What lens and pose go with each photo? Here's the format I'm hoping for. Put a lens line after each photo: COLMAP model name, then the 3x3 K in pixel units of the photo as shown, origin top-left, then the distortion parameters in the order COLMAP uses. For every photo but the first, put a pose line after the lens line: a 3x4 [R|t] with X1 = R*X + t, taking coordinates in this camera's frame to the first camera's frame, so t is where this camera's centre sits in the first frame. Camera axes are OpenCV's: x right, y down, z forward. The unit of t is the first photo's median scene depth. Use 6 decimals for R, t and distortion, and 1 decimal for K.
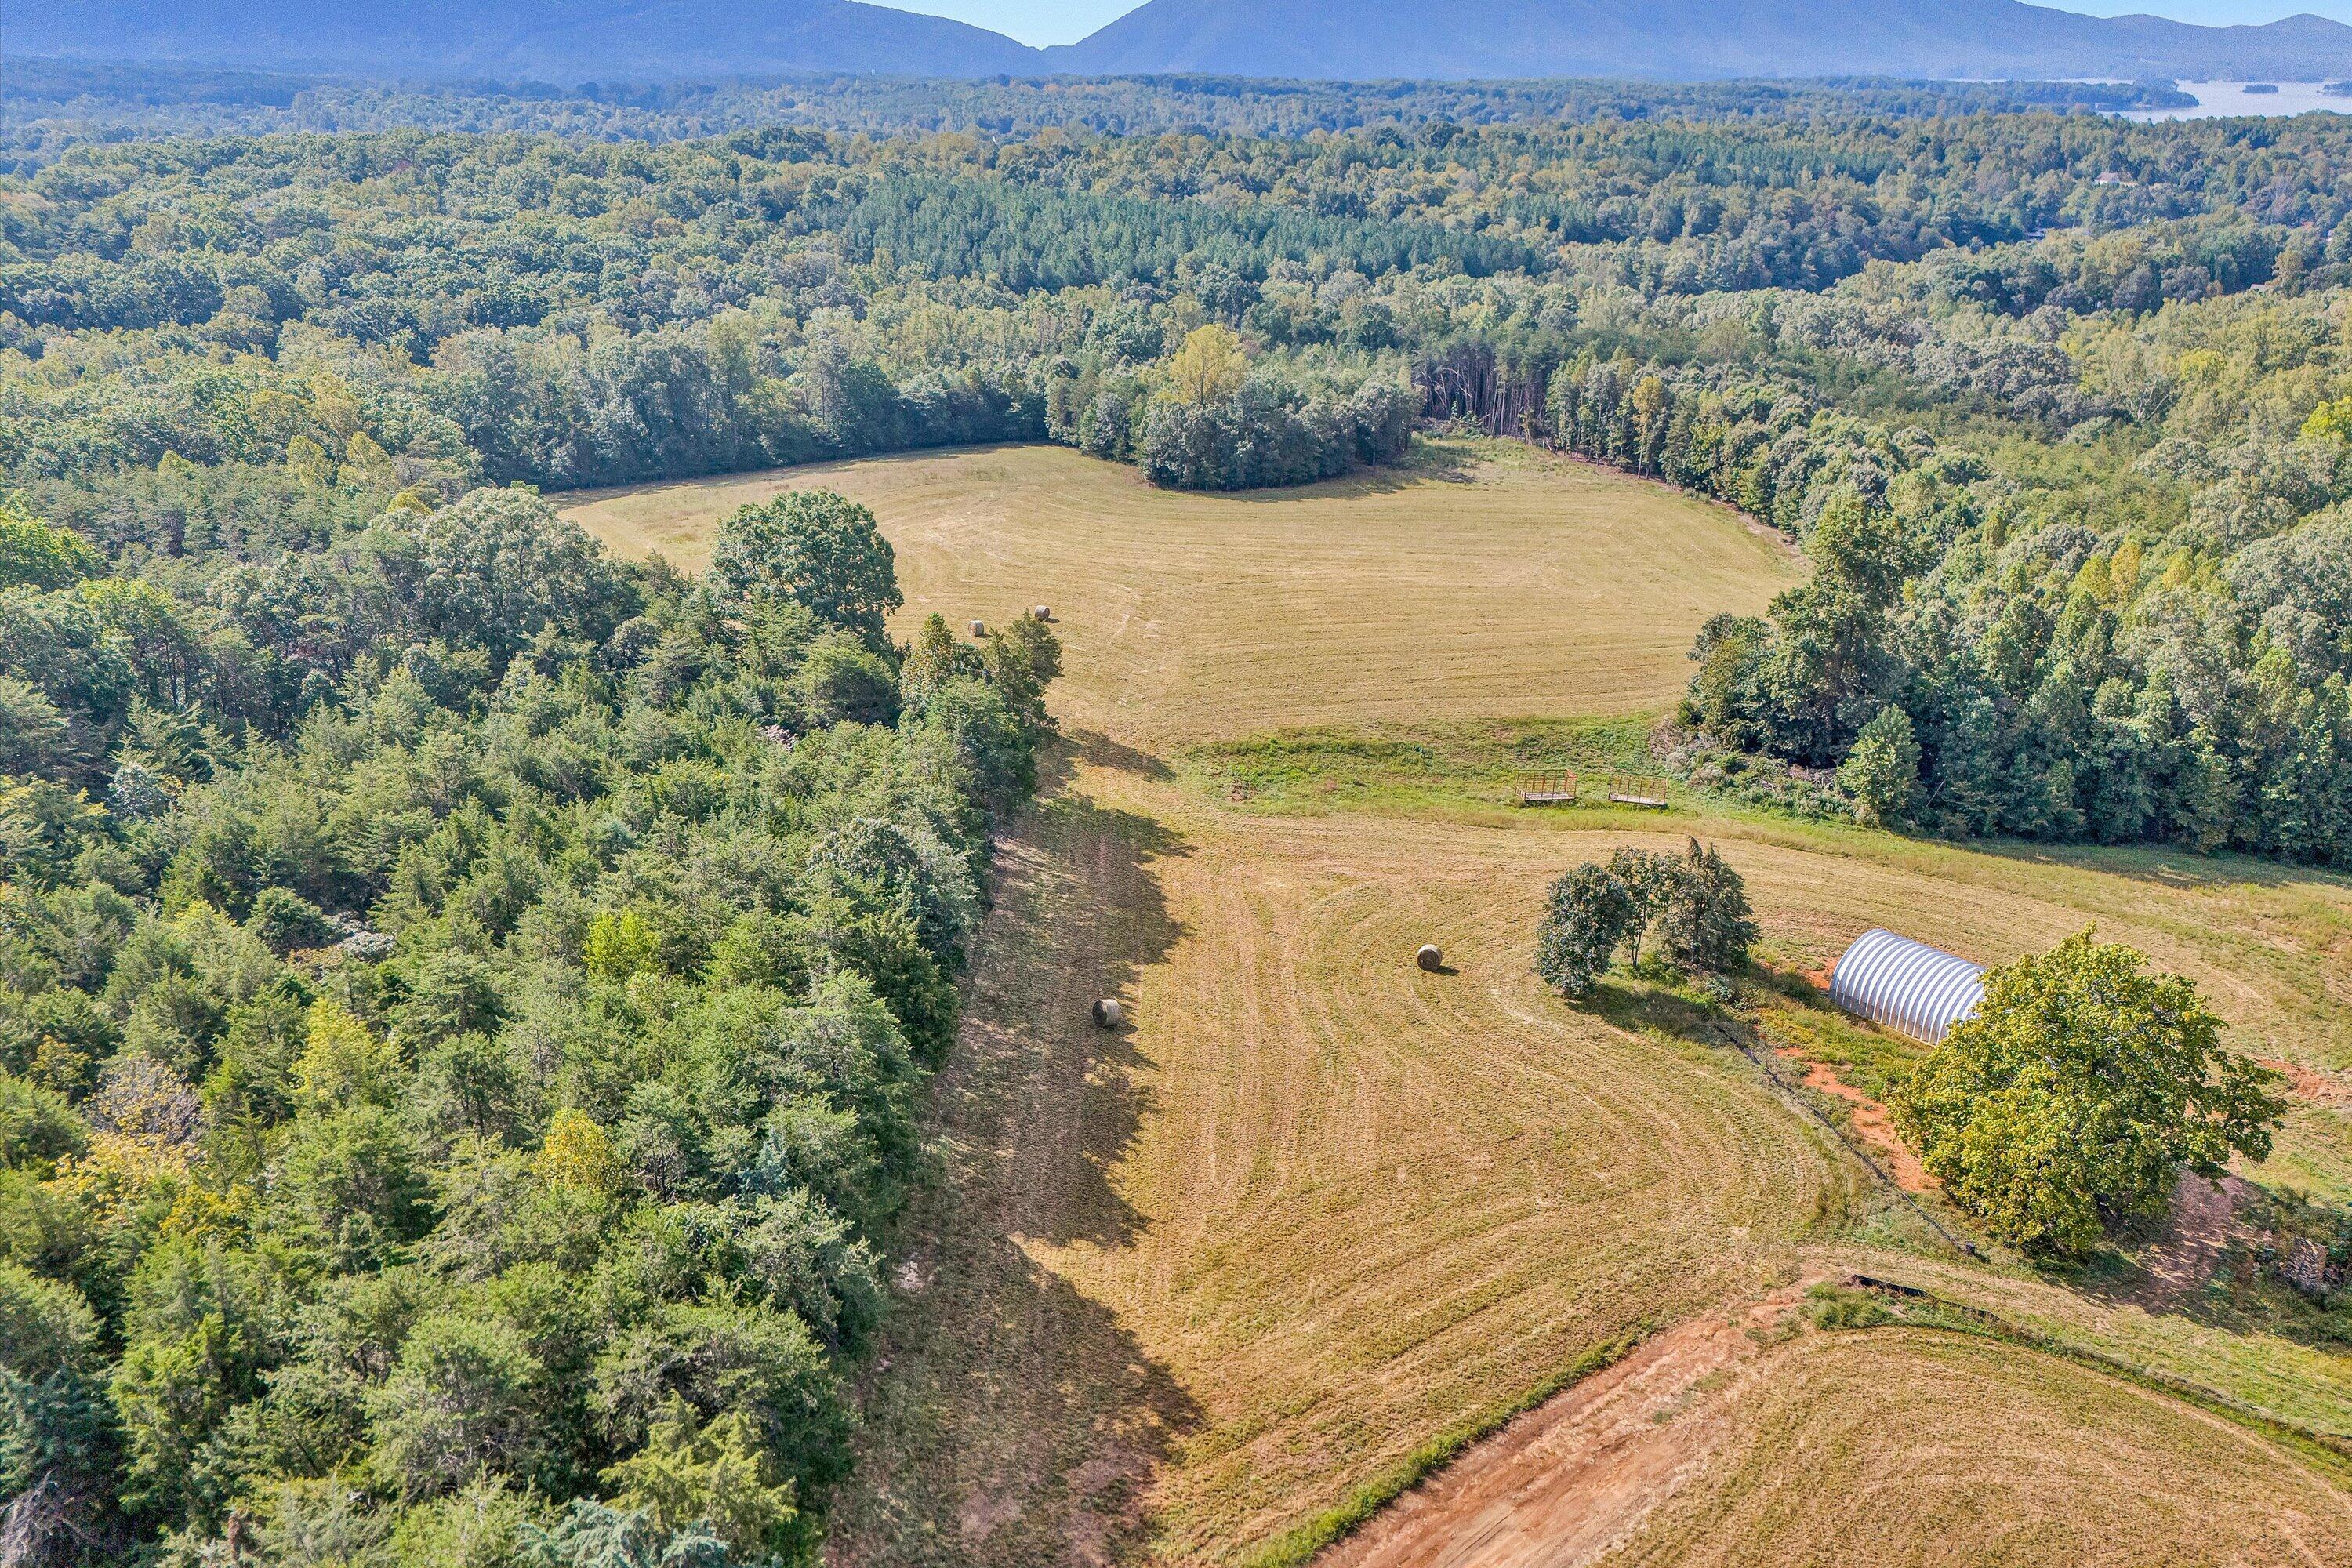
lens RADIAL K [[1722.8, 0, 1155.7], [0, 1722.8, 784.9], [0, 0, 1]] dist [0.068008, -0.061228]
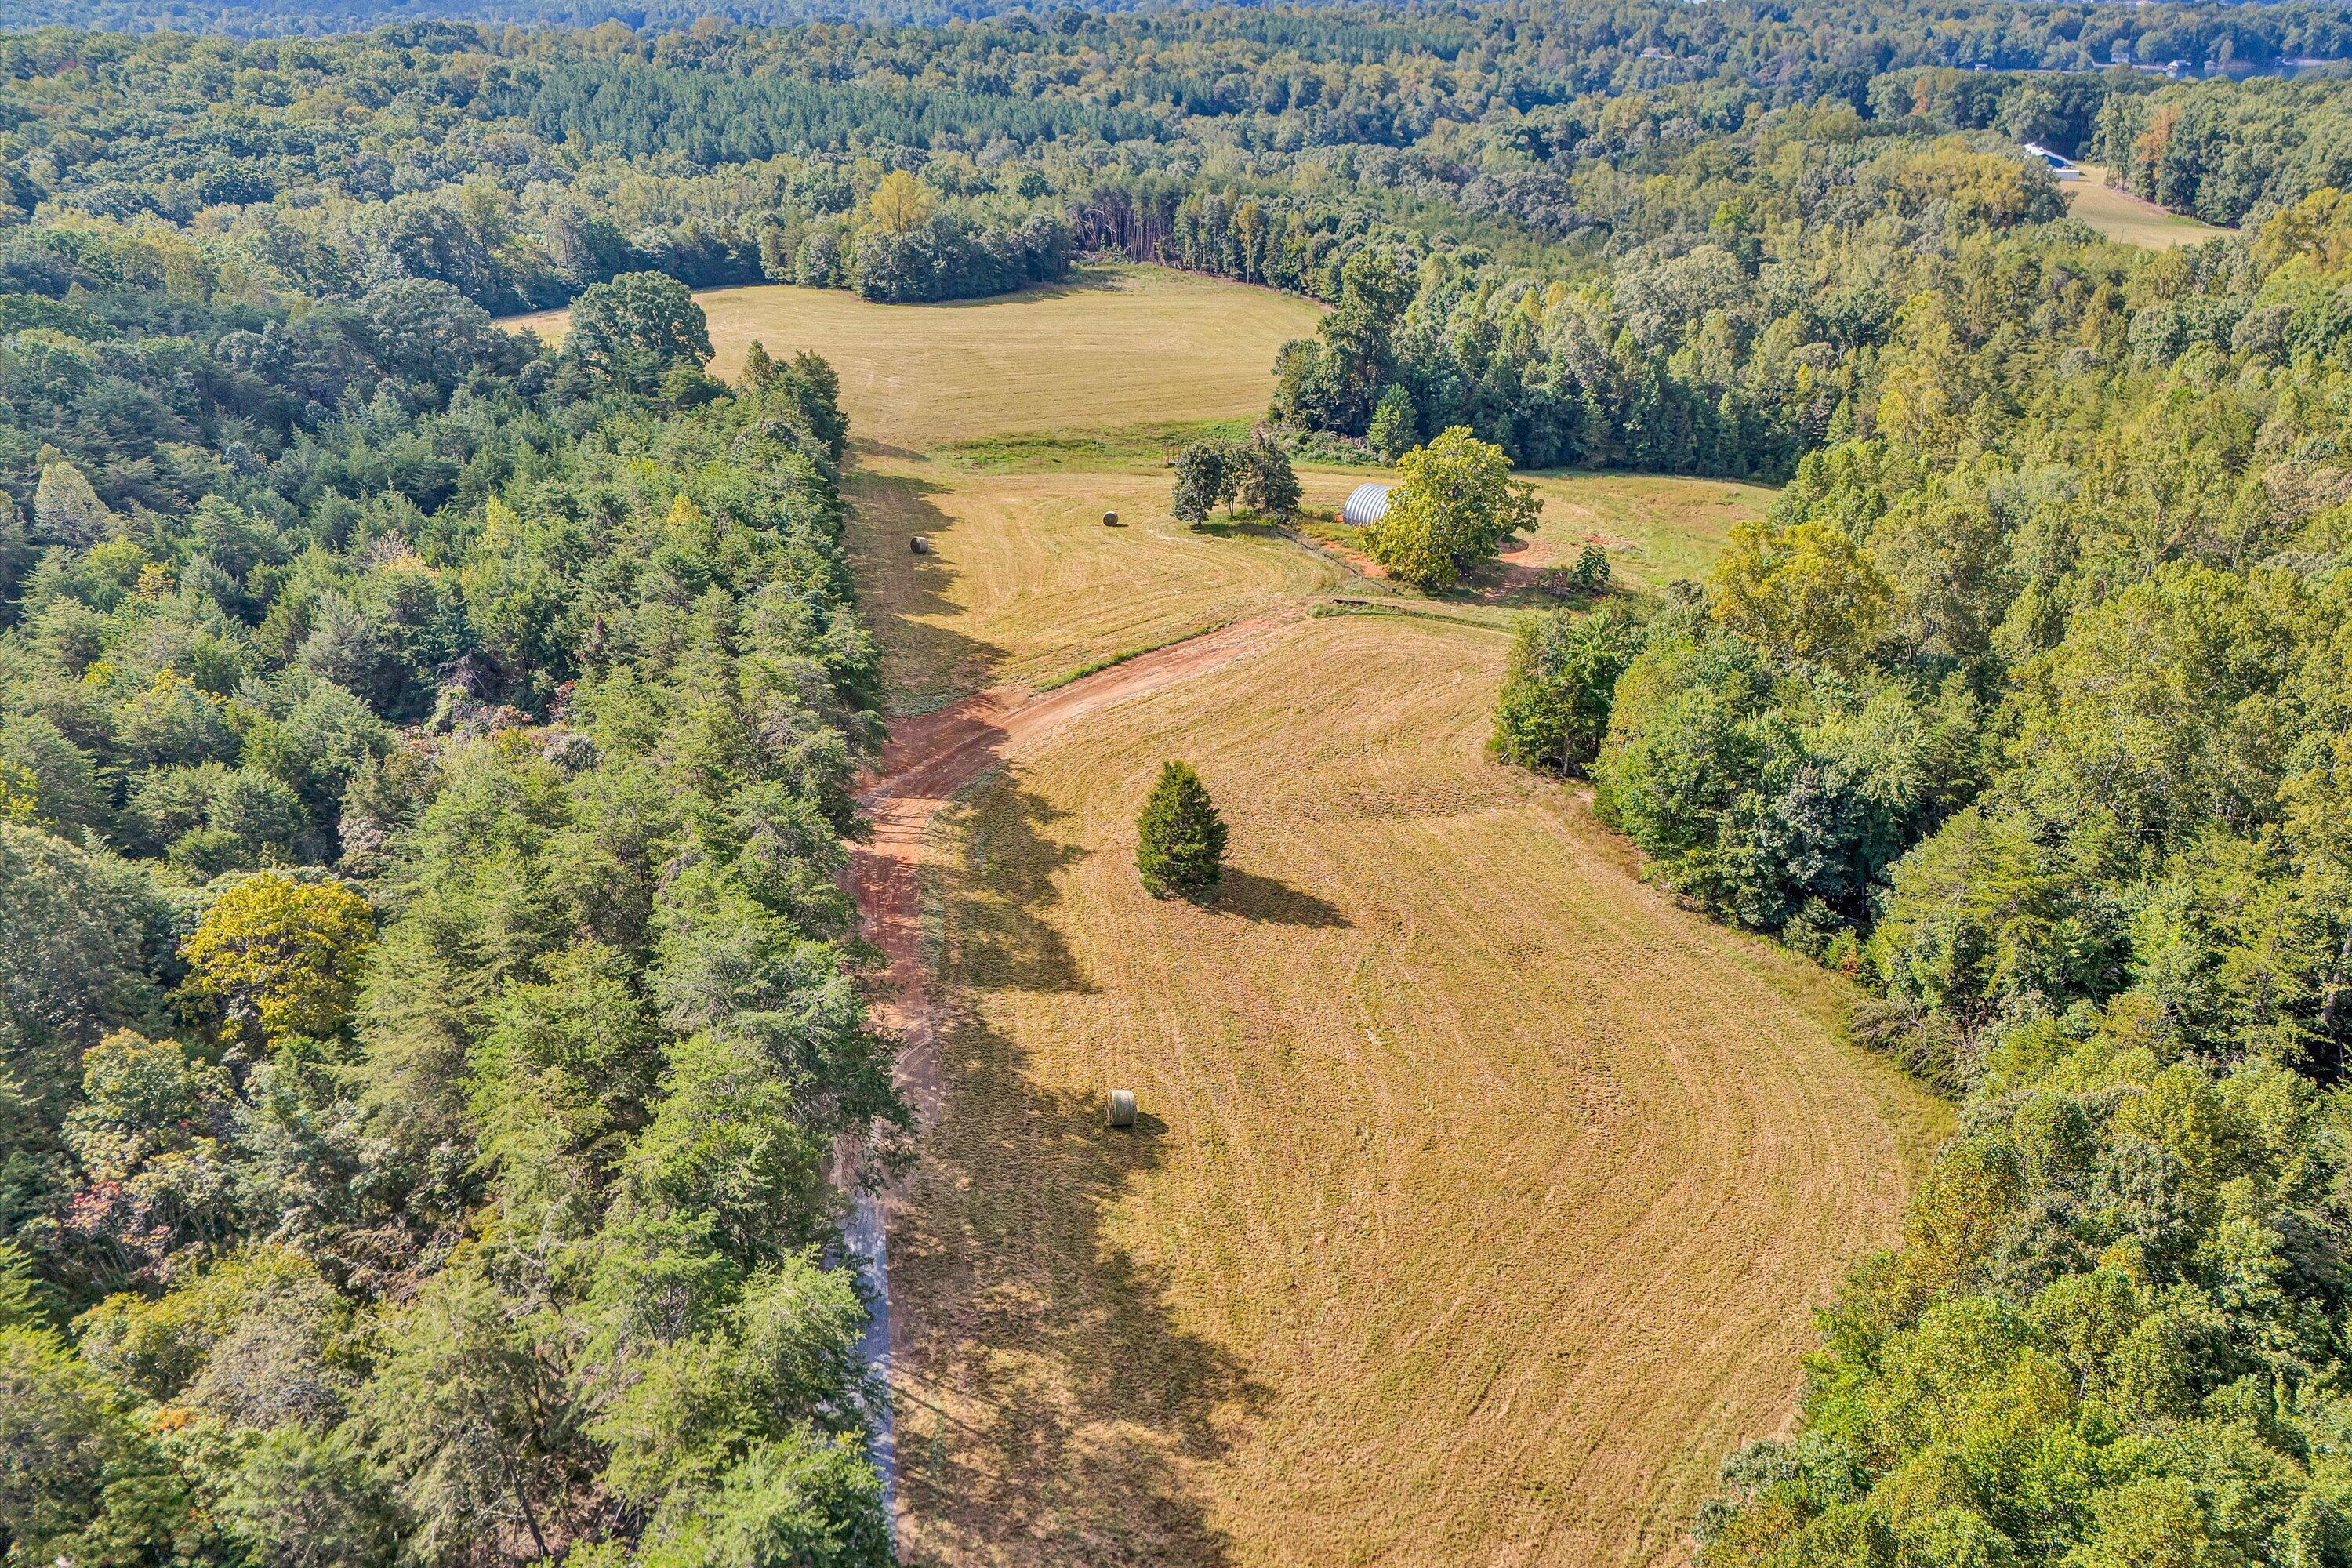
lens RADIAL K [[1742.0, 0, 1151.4], [0, 1742.0, 747.7], [0, 0, 1]] dist [0.060184, -0.048797]
pose [[0.980951, -0.089685, 0.172311, -0.036490], [0.084414, 0.995718, 0.037694, 0.089761], [-0.174953, -0.022430, 0.984321, -0.217613]]
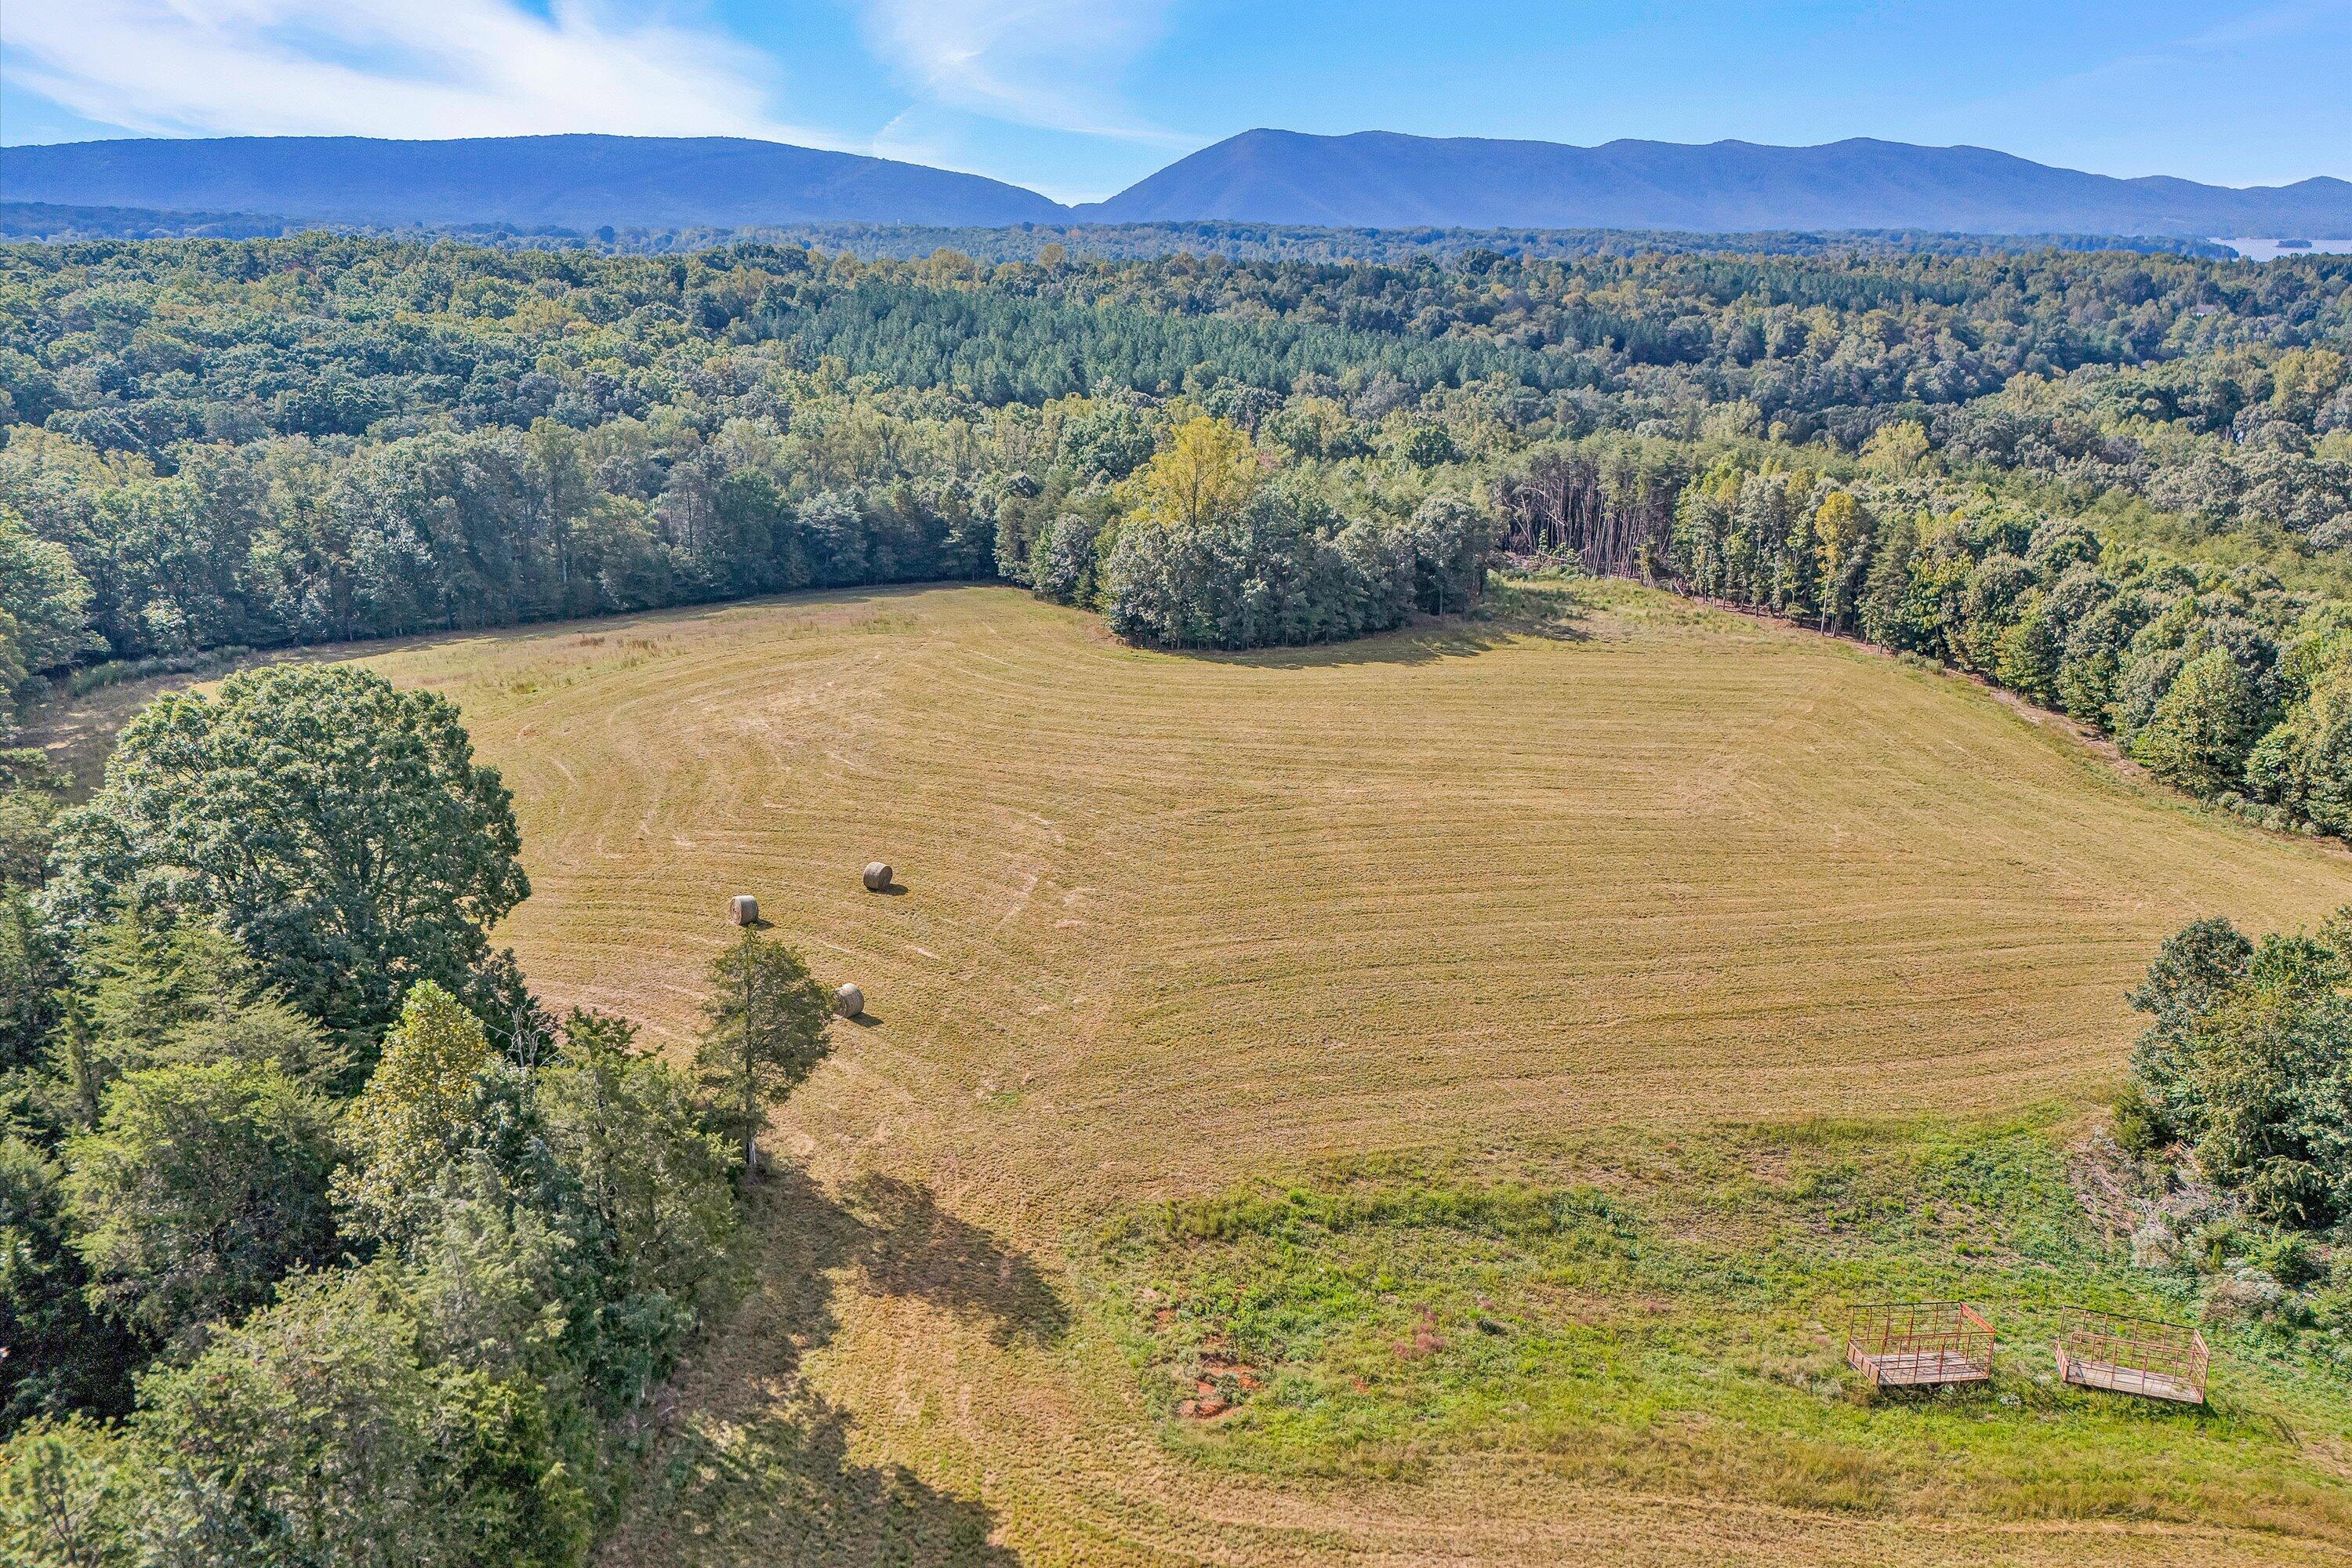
lens RADIAL K [[1722.8, 0, 1155.7], [0, 1722.8, 784.9], [0, 0, 1]] dist [0.068008, -0.061228]
pose [[0.999860, 0.006302, -0.015528, 0.017831], [-0.007555, 0.996602, -0.082017, -0.047504], [0.014958, 0.082123, 0.996510, 0.250919]]
